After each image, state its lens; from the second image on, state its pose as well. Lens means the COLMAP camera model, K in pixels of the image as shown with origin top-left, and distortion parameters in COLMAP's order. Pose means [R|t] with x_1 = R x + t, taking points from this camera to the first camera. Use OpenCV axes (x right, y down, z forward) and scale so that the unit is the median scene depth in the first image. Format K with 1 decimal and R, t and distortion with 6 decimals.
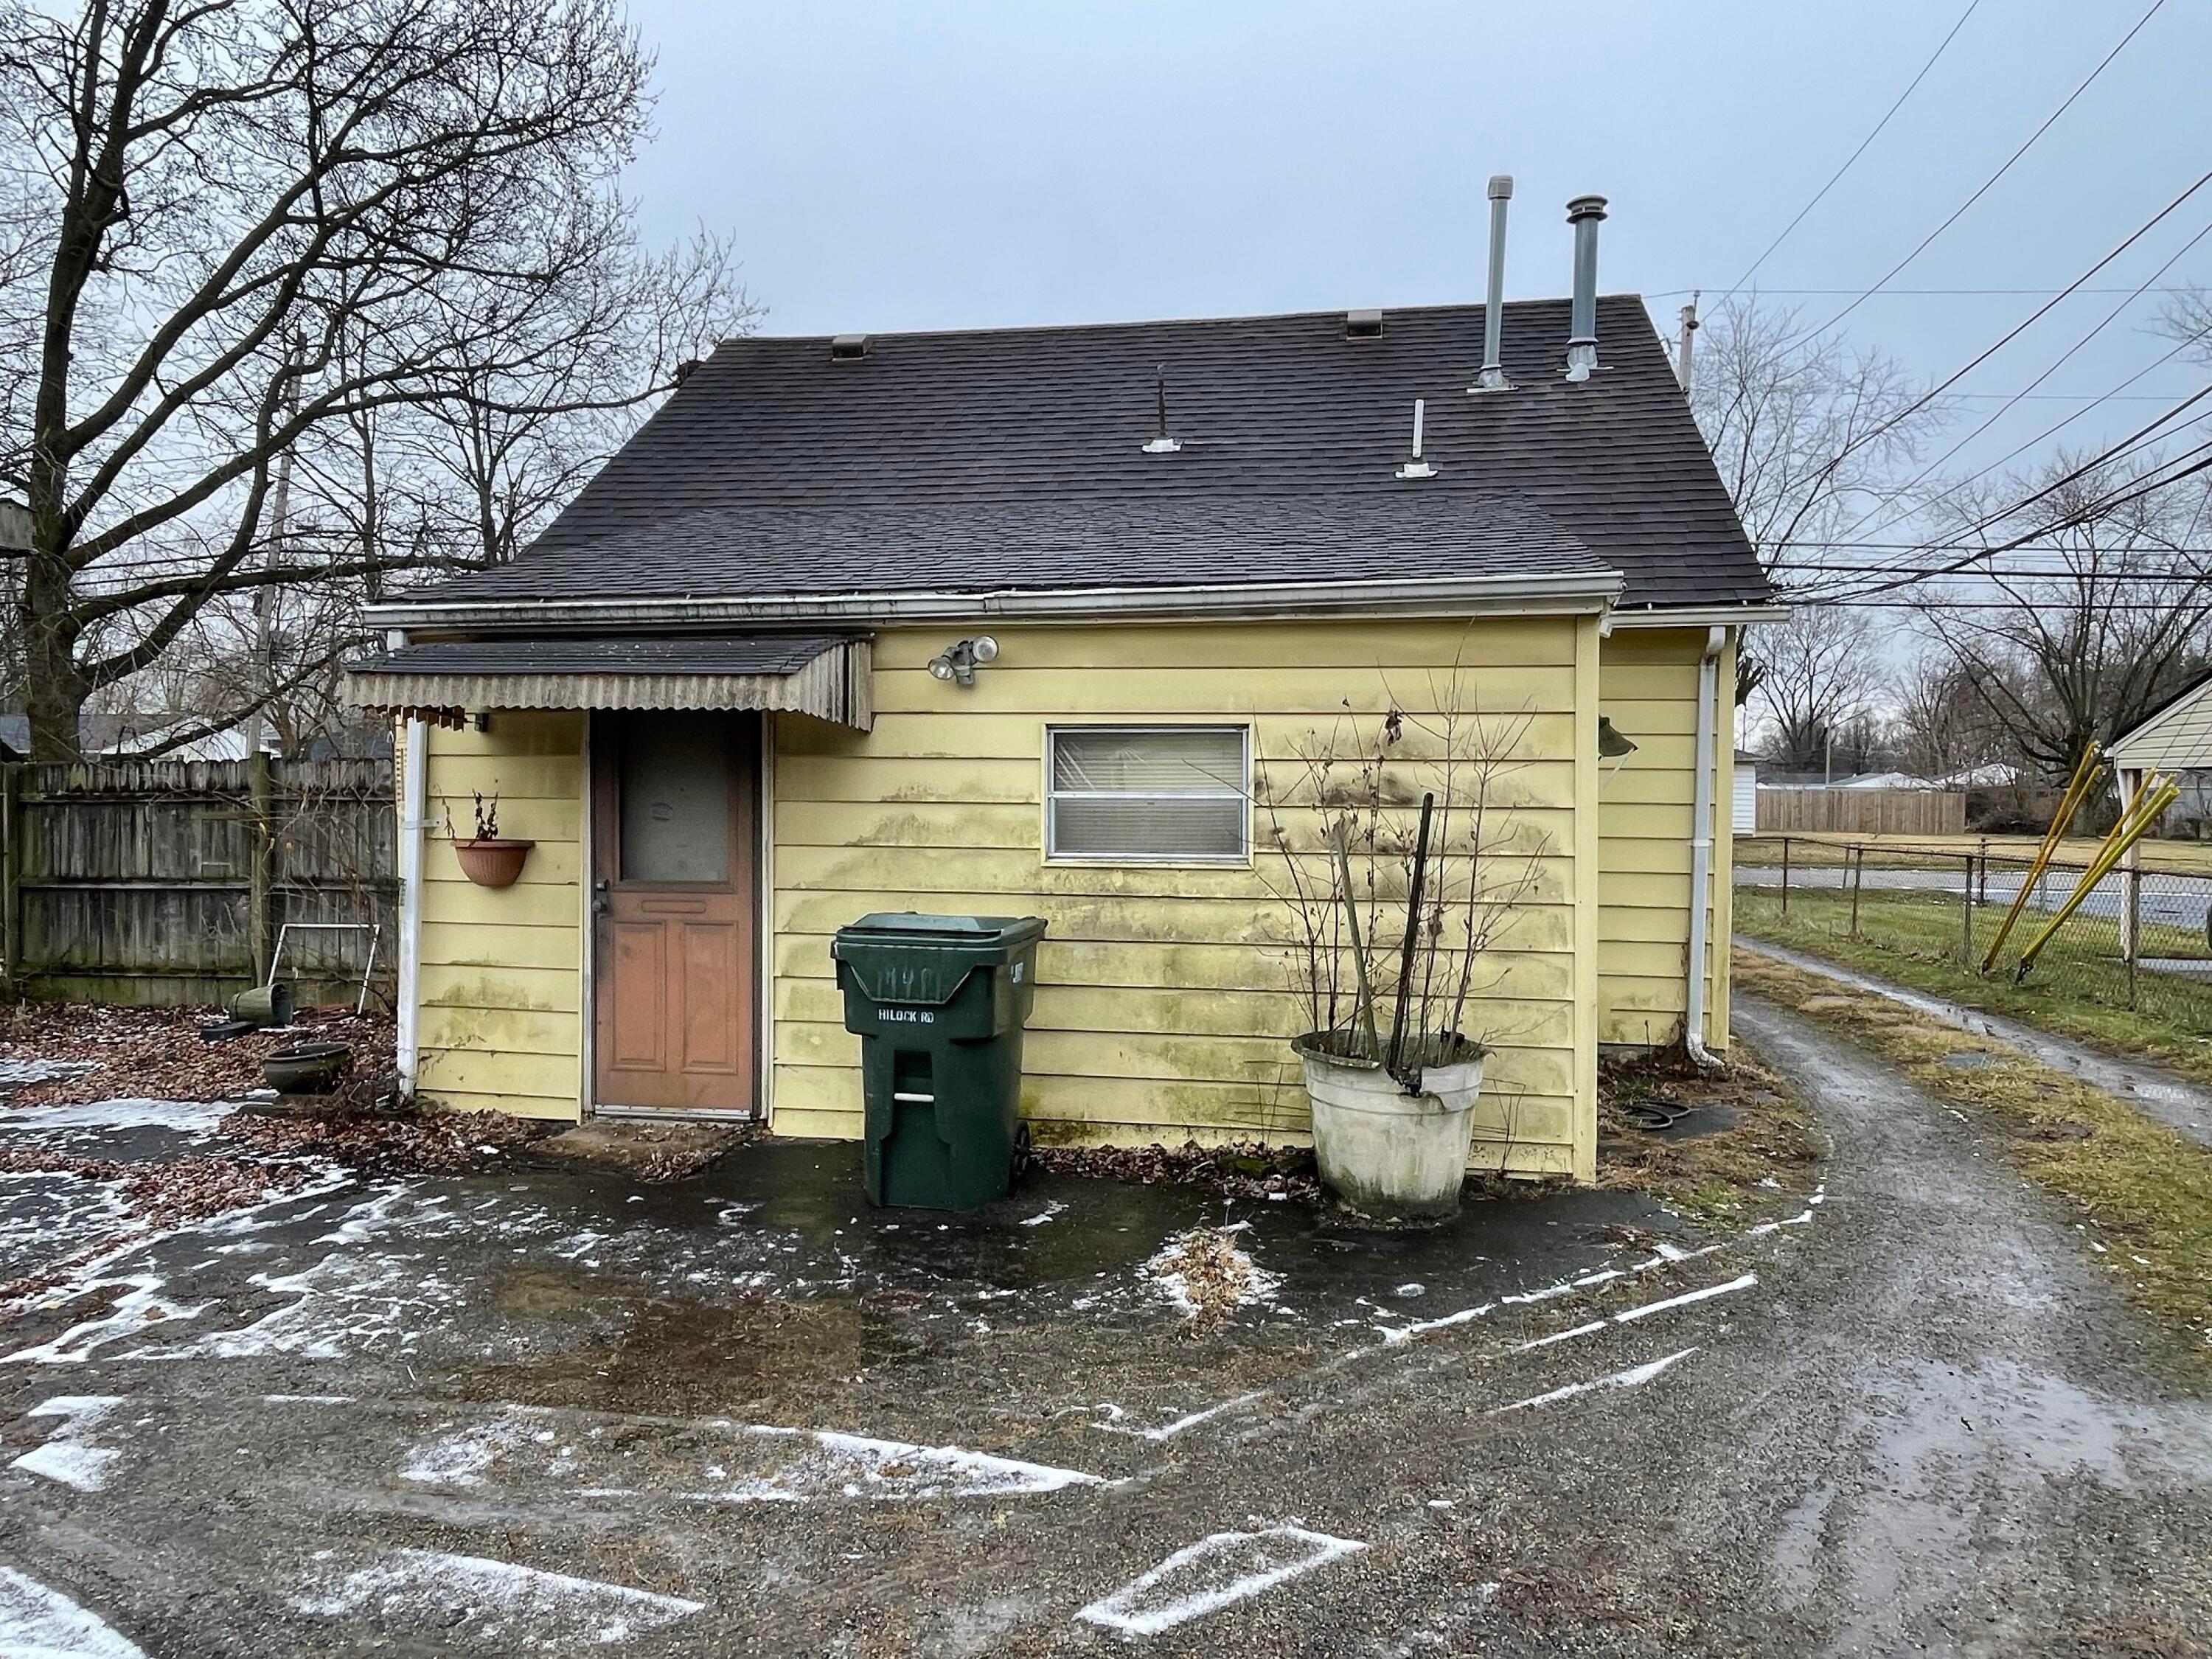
lens RADIAL K [[1352.8, 0, 1108.9], [0, 1352.8, 832.0], [0, 0, 1]] dist [-0.003543, -0.000396]
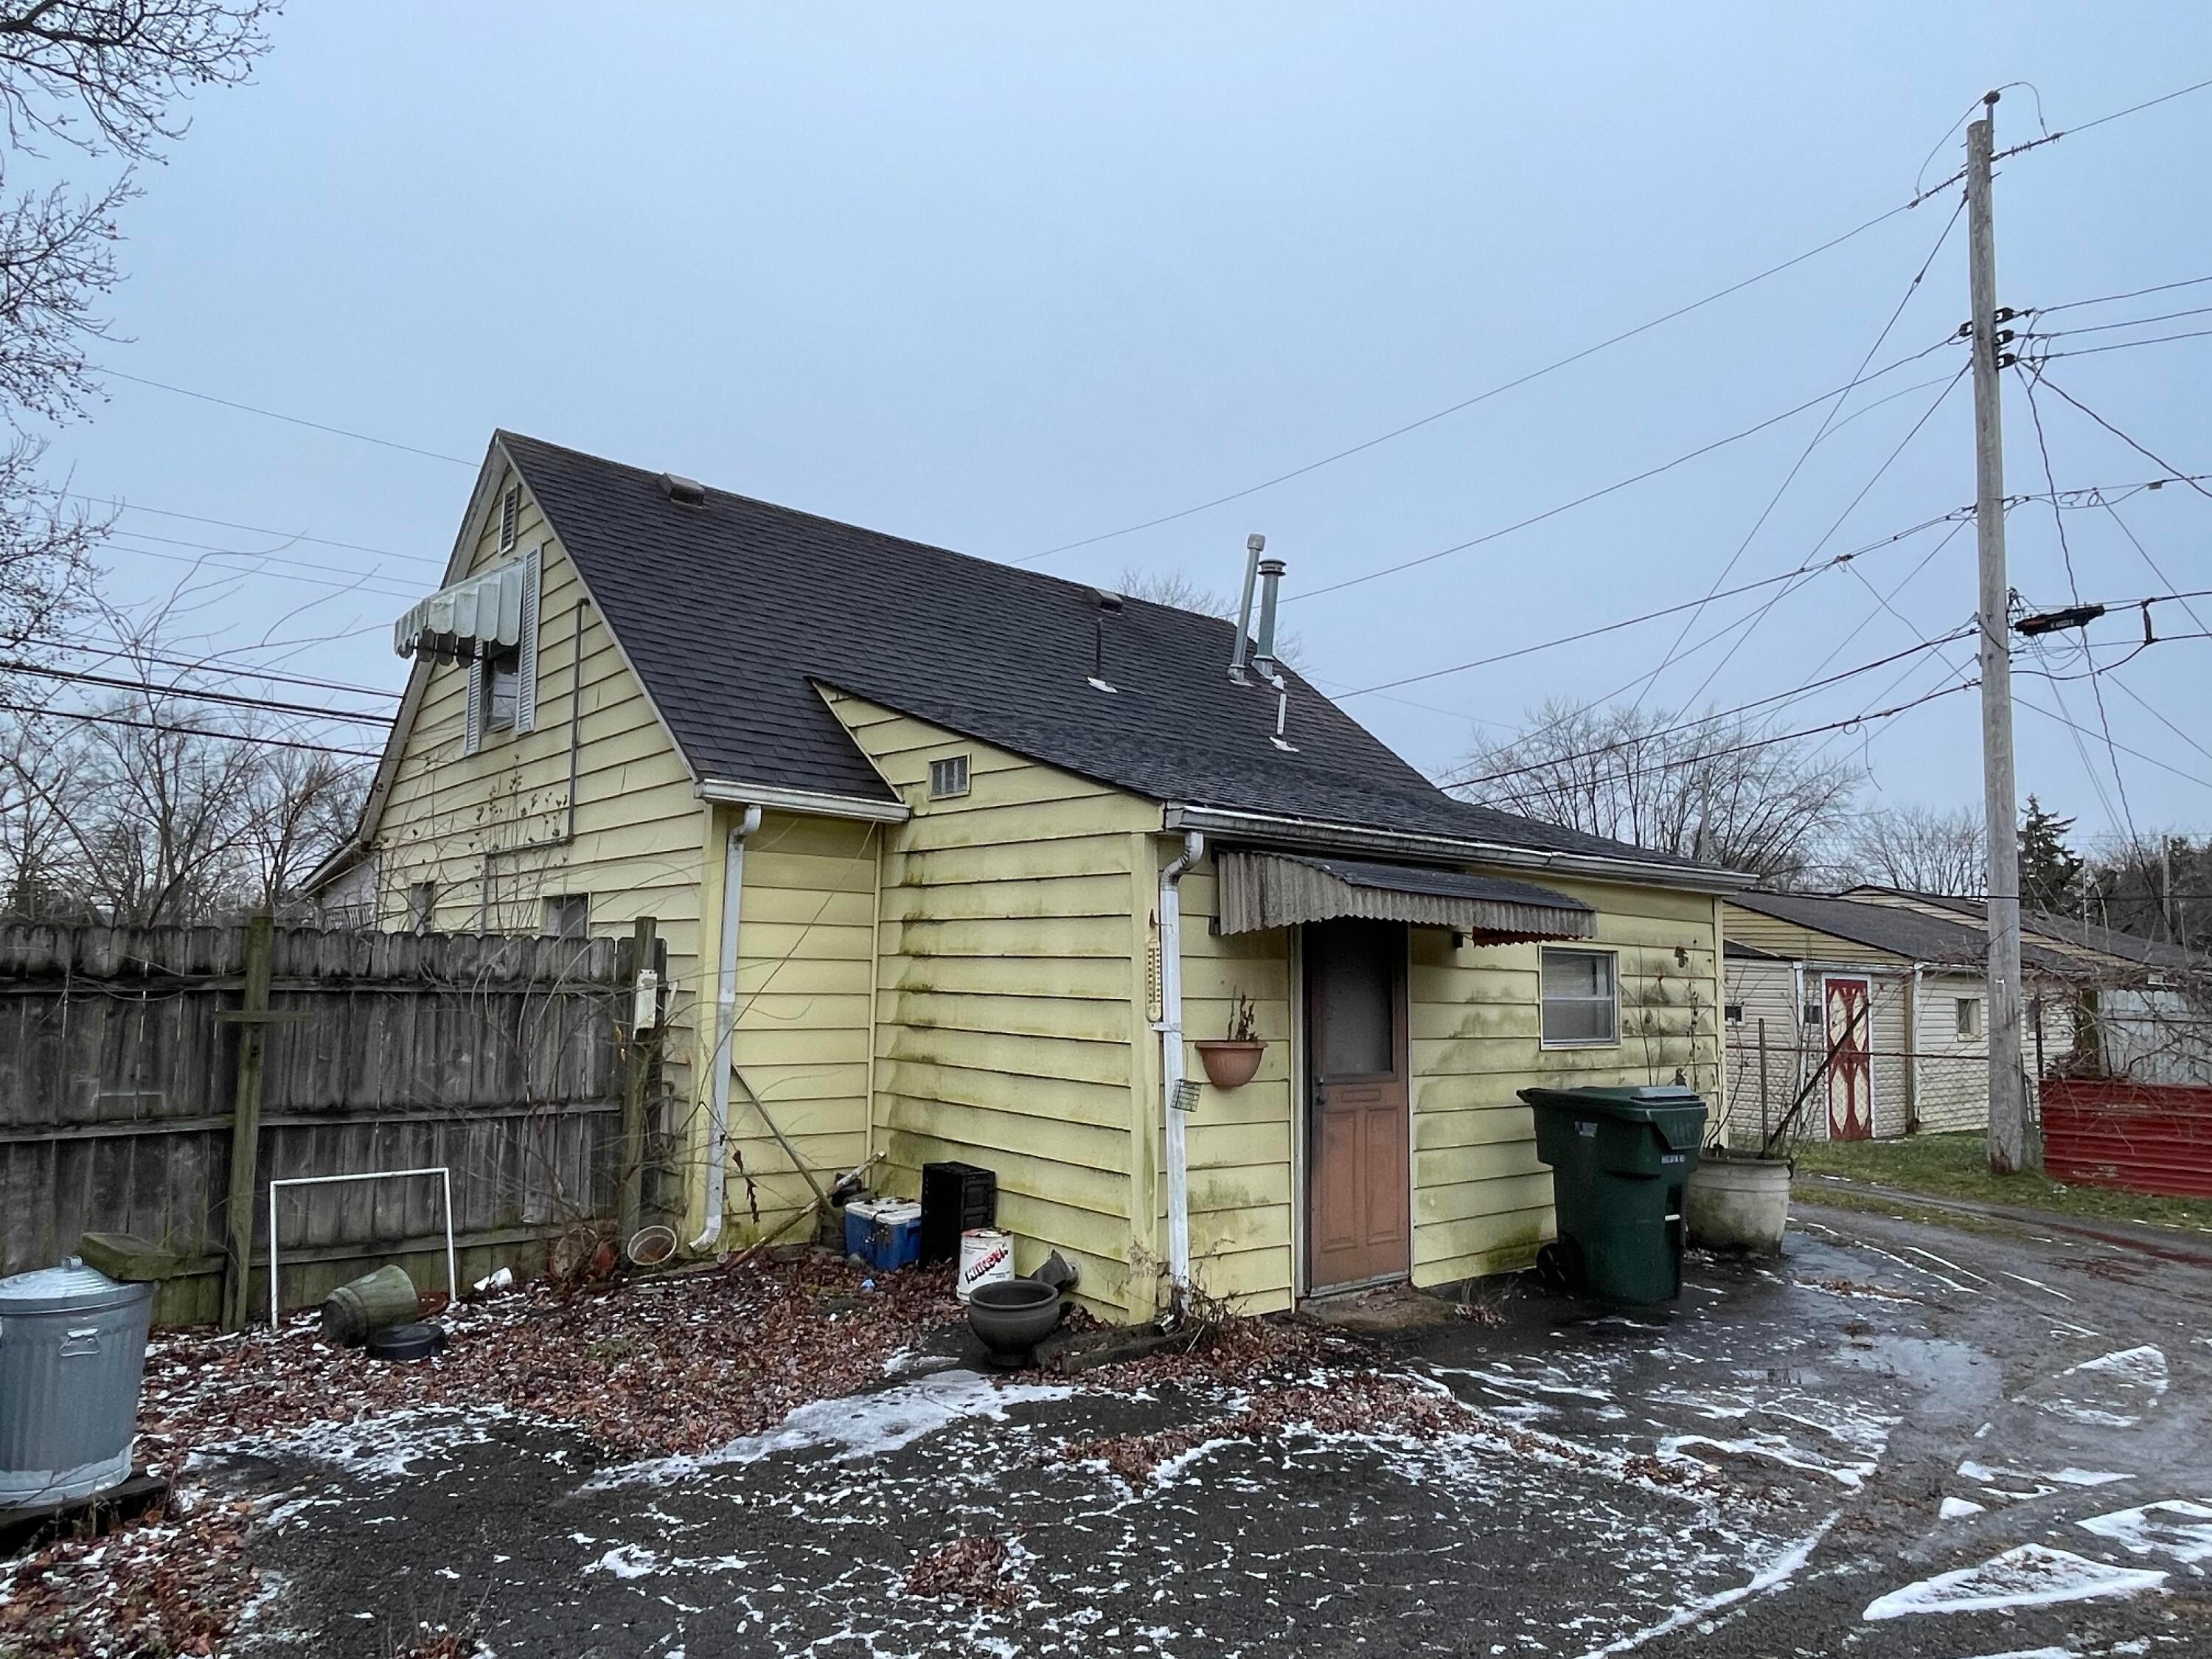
lens RADIAL K [[1352.8, 0, 1108.9], [0, 1352.8, 828.5], [0, 0, 1]] dist [-0.003543, -0.000396]
pose [[0.658119, 0.091525, 0.747331, -1.423890], [0.006173, 0.991895, -0.126913, -0.026668], [-0.752889, 0.088137, 0.652219, 0.425226]]
